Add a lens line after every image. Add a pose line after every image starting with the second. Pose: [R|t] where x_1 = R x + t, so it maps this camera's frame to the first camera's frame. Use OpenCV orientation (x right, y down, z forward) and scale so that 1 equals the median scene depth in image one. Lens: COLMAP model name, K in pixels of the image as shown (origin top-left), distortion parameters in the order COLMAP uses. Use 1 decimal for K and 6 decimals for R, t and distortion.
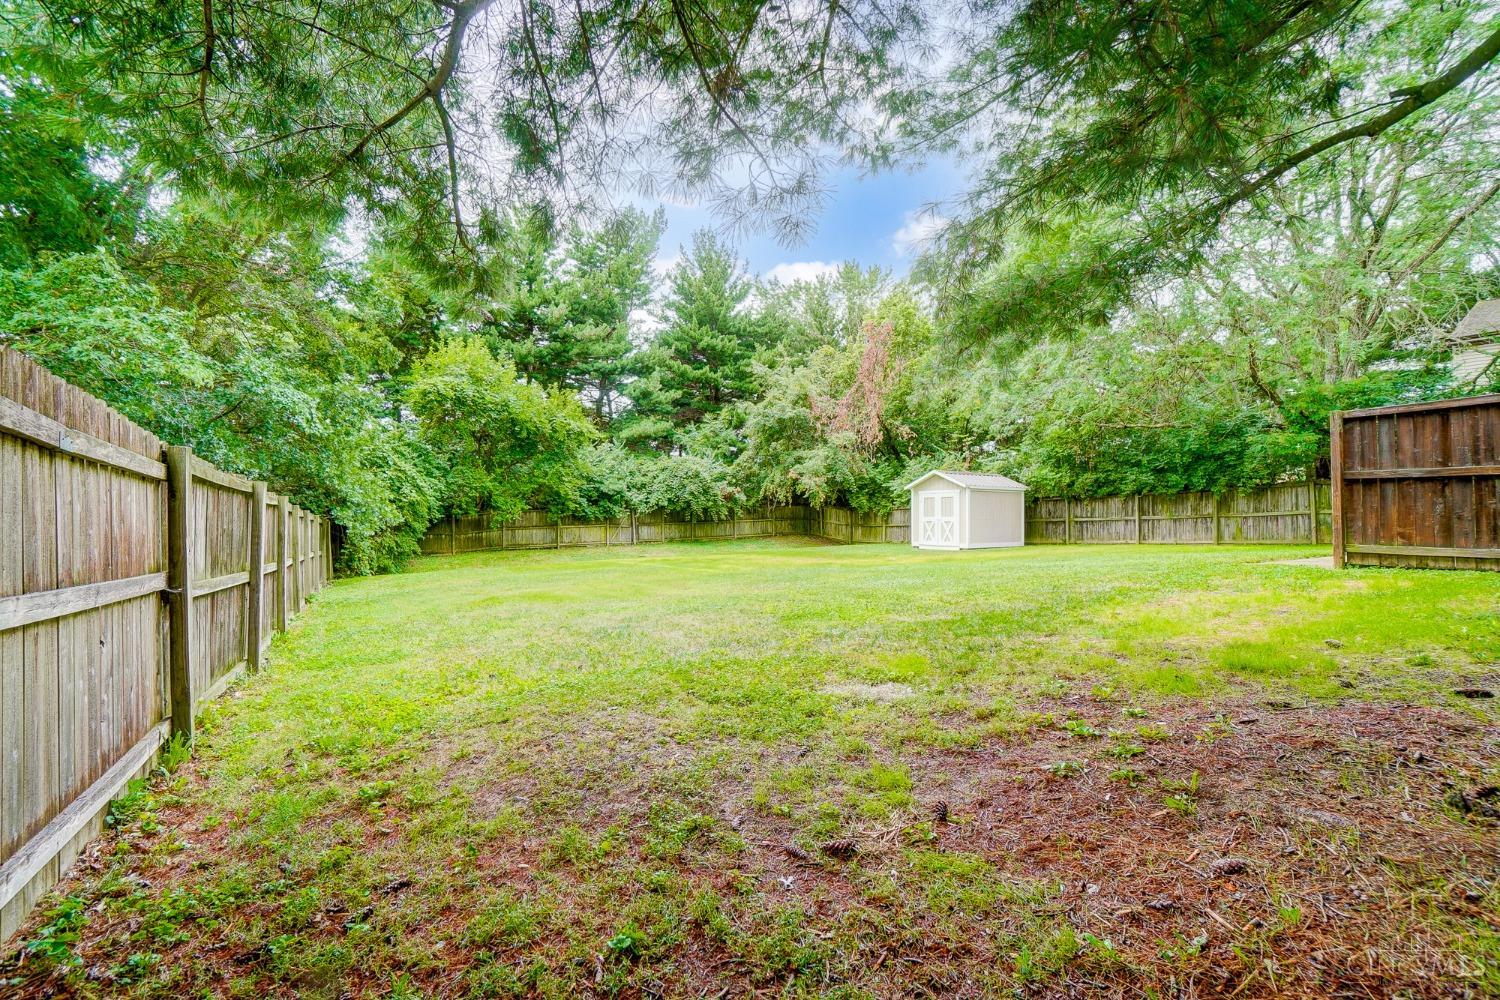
lens RADIAL K [[676.9, 0, 750.3], [0, 676.9, 502.9], [0, 0, 1]] dist [0.001371, 0.000935]
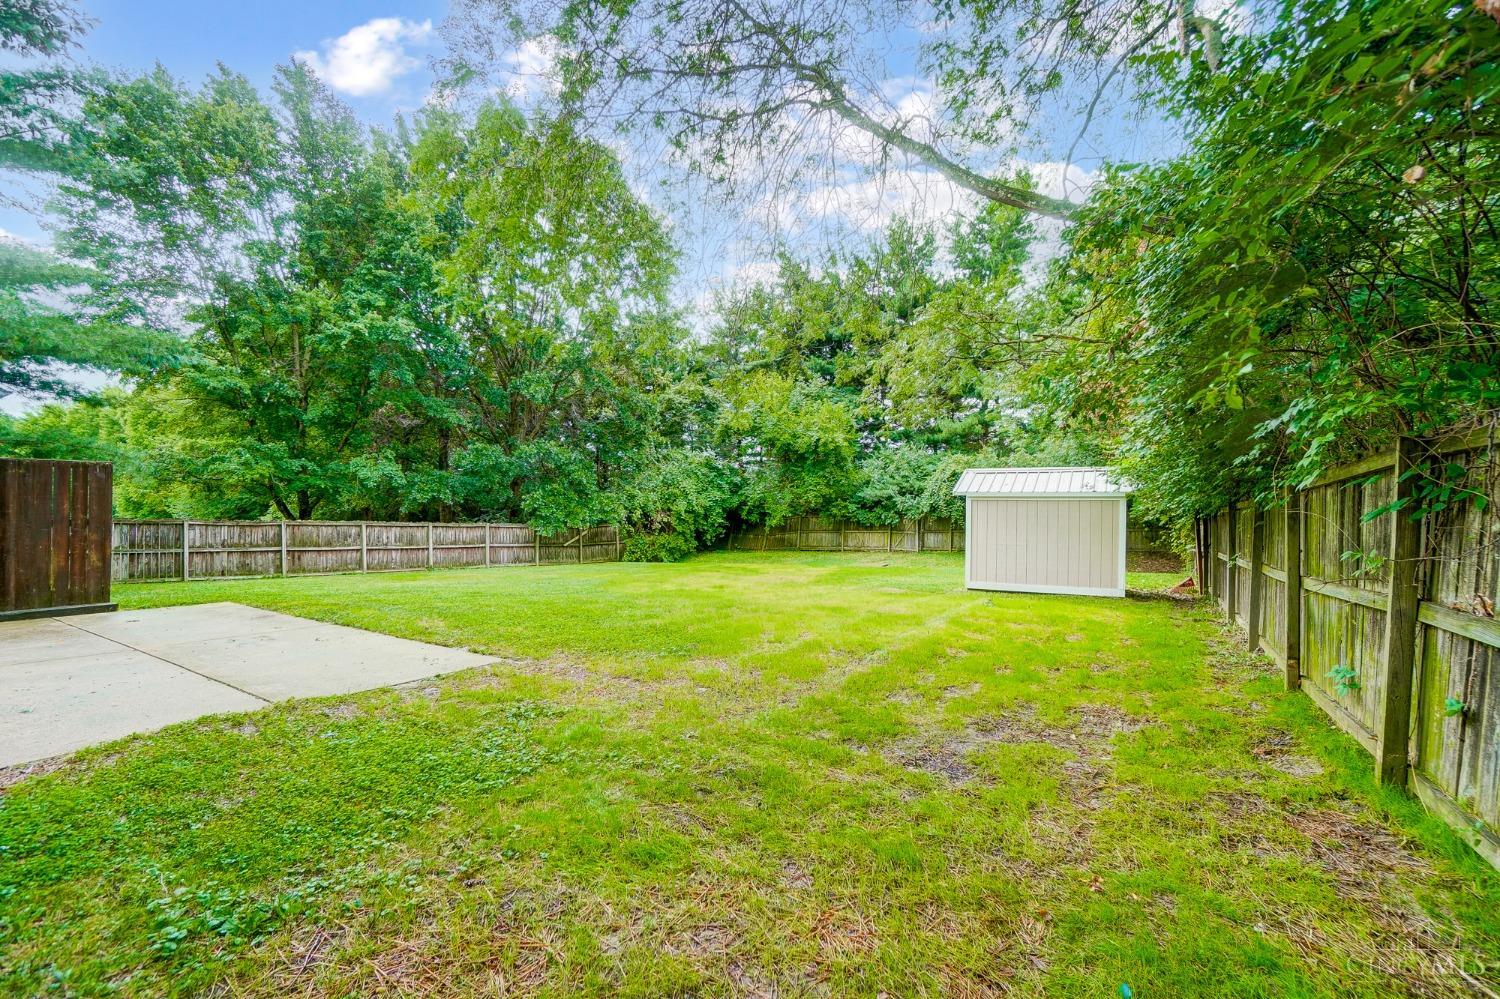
lens RADIAL K [[676.9, 0, 760.4], [0, 676.9, 501.6], [0, 0, 1]] dist [0.001371, 0.000935]
pose [[0.463584, -0.006983, -0.886025, 0.595159], [0.016176, 0.999869, 0.000583, -0.014483], [0.885905, -0.014602, 0.463637, 0.382731]]
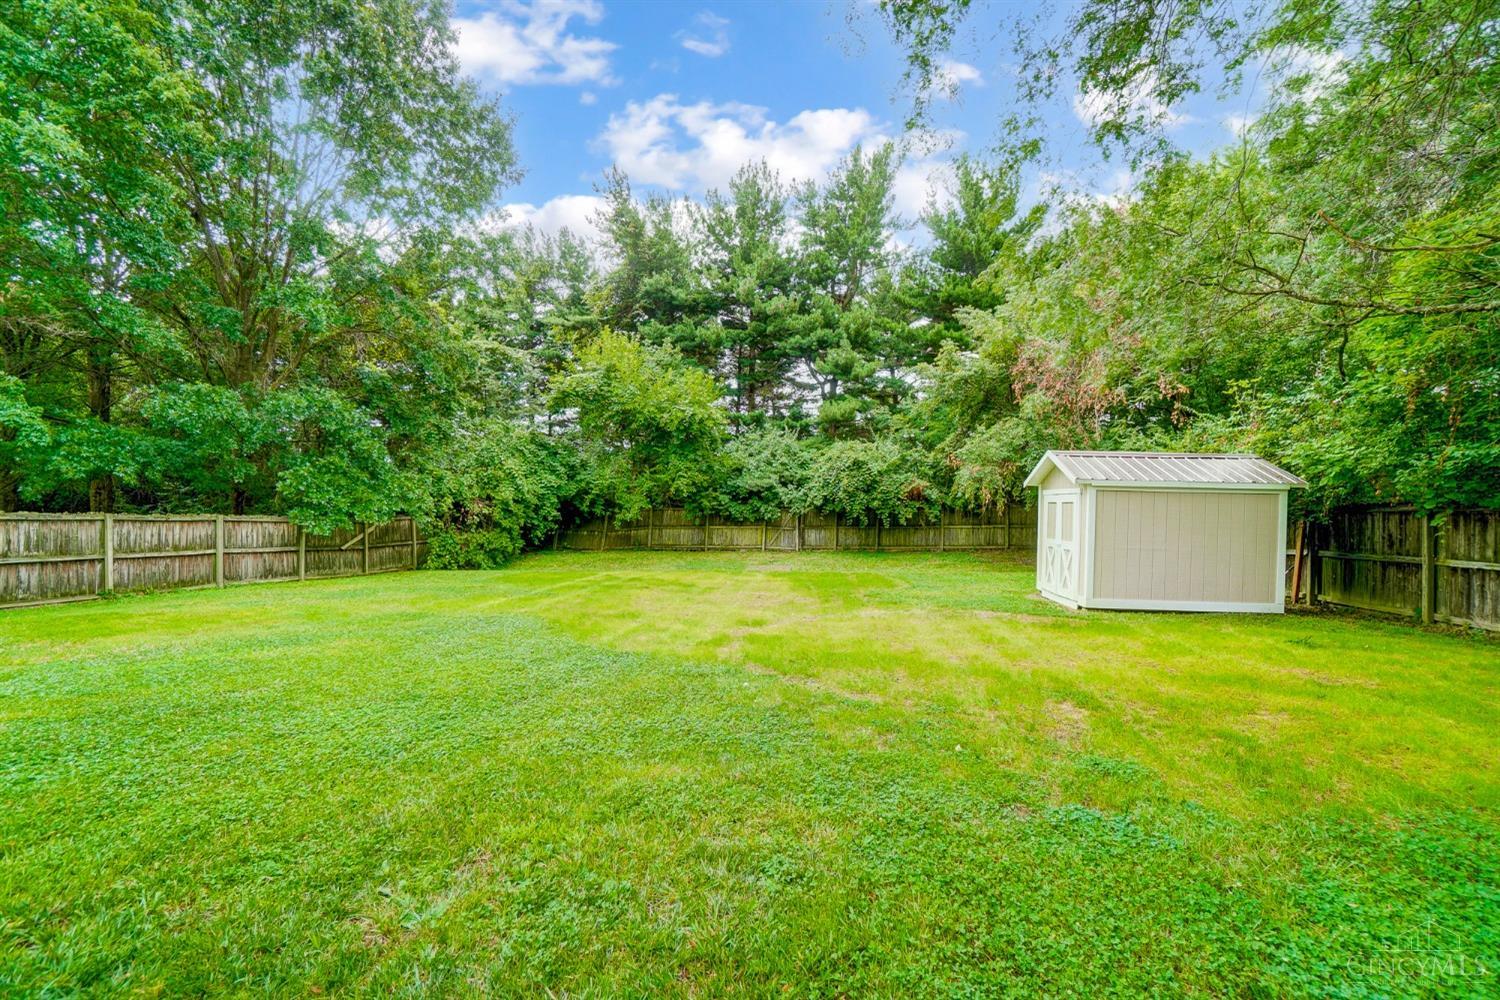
lens RADIAL K [[676.9, 0, 742.1], [0, 676.9, 489.8], [0, 0, 1]] dist [0.001371, 0.000935]
pose [[0.763372, 0.001615, -0.645957, 0.329363], [-0.004077, 0.999989, -0.002317, -0.012078], [0.645946, 0.004402, 0.763370, 0.336199]]
